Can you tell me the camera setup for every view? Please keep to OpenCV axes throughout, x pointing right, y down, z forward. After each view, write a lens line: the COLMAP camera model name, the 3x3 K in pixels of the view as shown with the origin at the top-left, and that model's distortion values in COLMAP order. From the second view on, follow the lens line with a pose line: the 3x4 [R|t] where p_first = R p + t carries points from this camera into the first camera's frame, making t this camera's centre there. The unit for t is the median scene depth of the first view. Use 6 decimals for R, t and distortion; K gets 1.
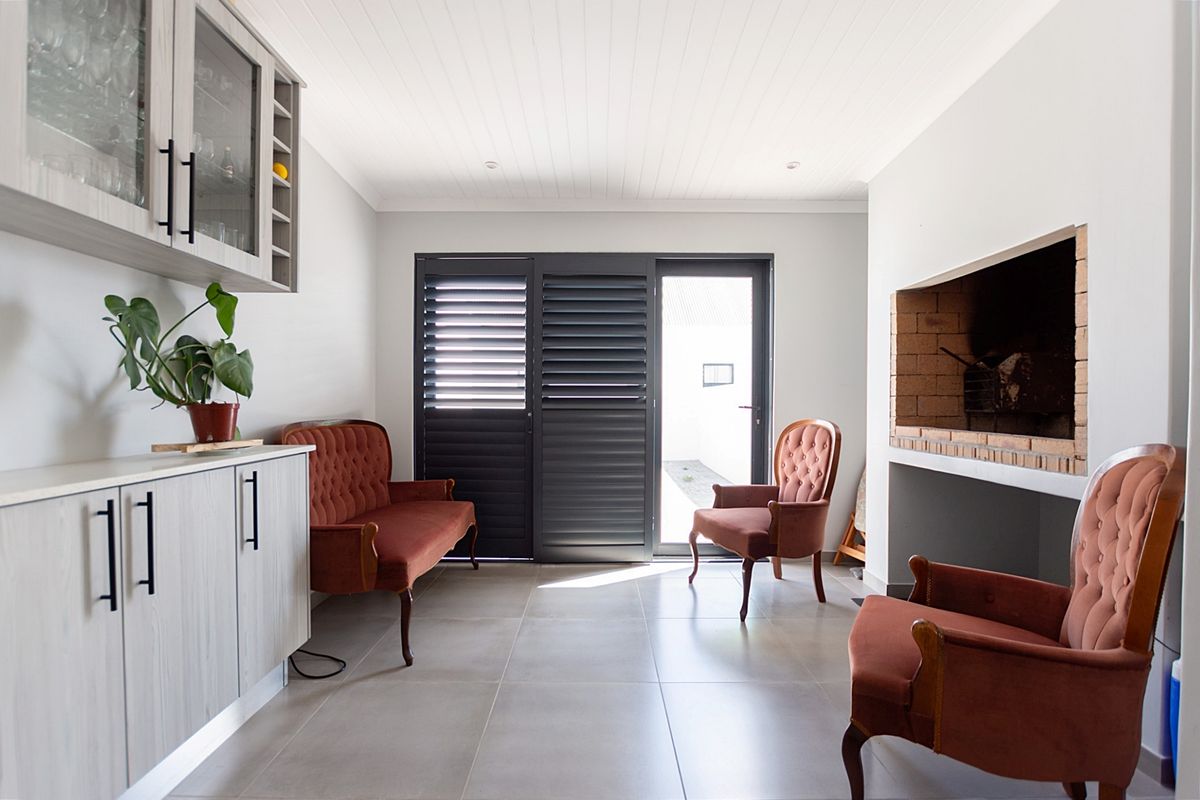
lens RADIAL K [[546.8, 0, 598.3], [0, 546.8, 394.2], [0, 0, 1]] dist [-0.000901, -0.000013]
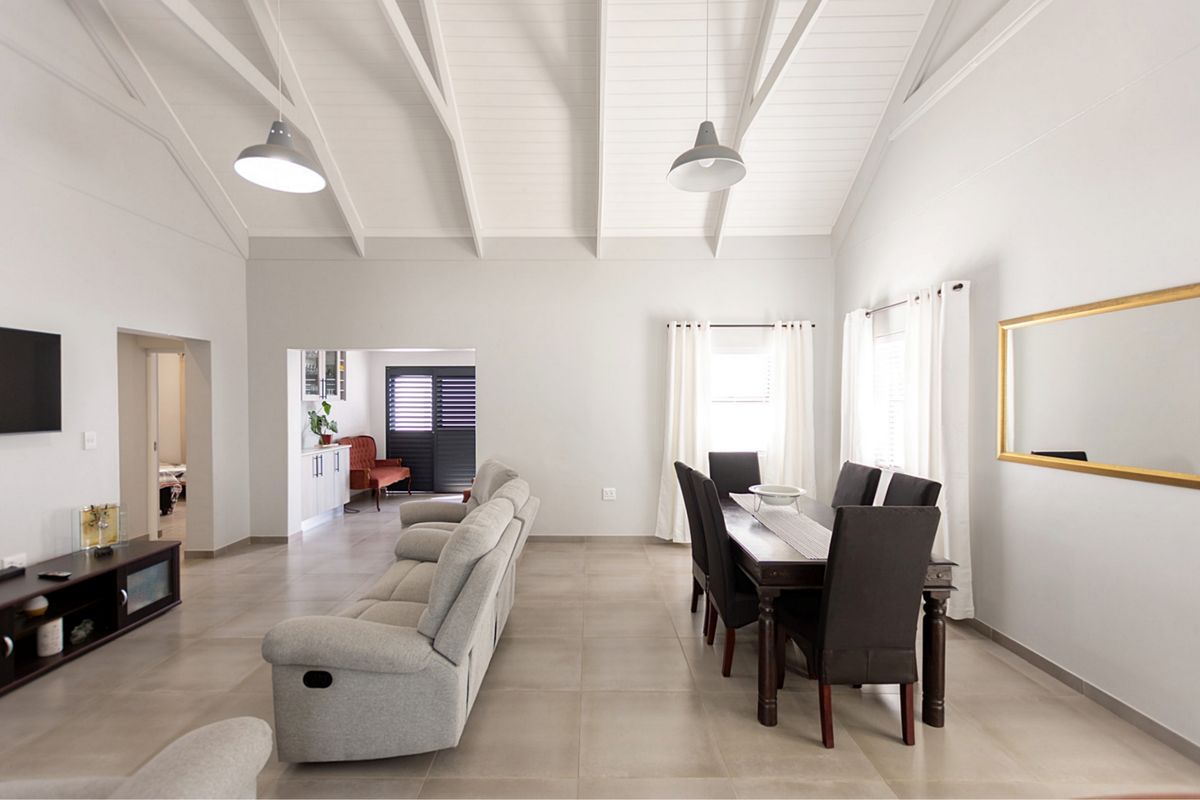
lens RADIAL K [[545.3, 0, 581.4], [0, 545.3, 403.3], [0, 0, 1]] dist [0.000839, 0.000151]
pose [[0.999577, -0.001726, -0.029041, 0.983379], [0.002180, 0.999876, 0.015606, -0.211607], [0.029011, -0.015662, 0.999456, -2.278626]]
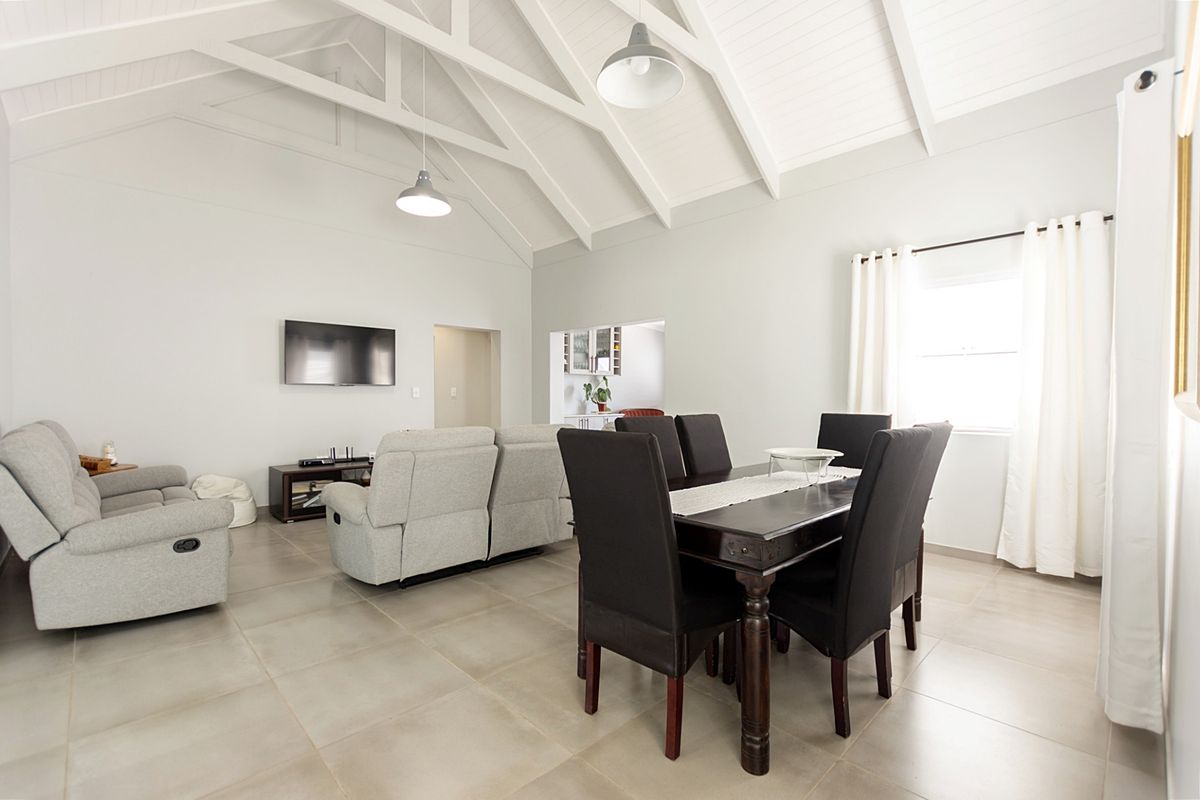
lens RADIAL K [[523.1, 0, 554.8], [0, 523.1, 405.8], [0, 0, 1]] dist [-0.000575, 0.000123]
pose [[0.660260, 0.018809, -0.750801, 1.964156], [0.004081, 0.999582, 0.028631, -0.075015], [0.751026, -0.021968, 0.659908, -1.857513]]
